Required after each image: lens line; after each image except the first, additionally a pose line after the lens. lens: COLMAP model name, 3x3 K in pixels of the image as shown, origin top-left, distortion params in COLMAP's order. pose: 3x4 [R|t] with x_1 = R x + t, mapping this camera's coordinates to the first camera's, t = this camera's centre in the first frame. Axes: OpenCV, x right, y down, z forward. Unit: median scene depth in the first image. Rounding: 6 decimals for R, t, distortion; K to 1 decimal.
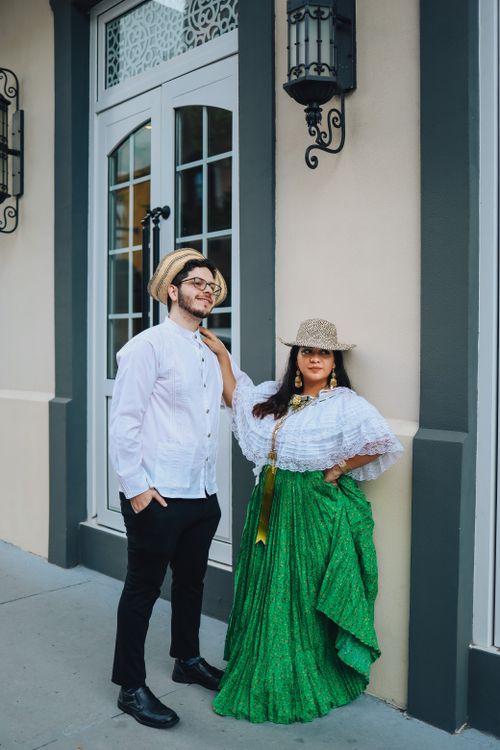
lens RADIAL K [[746.6, 0, 250.5], [0, 746.6, 375.4], [0, 0, 1]] dist [-0.063173, 0.000000]
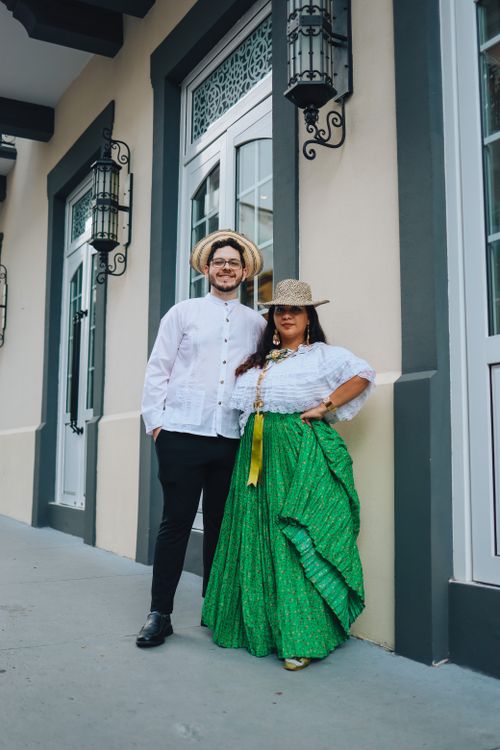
lens RADIAL K [[746.6, 0, 256.2], [0, 746.6, 375.2], [0, 0, 1]] dist [-0.063173, 0.000000]
pose [[0.971146, -0.026139, -0.237050, 0.264853], [-0.008659, 0.989455, -0.144579, 0.218376], [0.238330, 0.142460, 0.960679, -0.076371]]
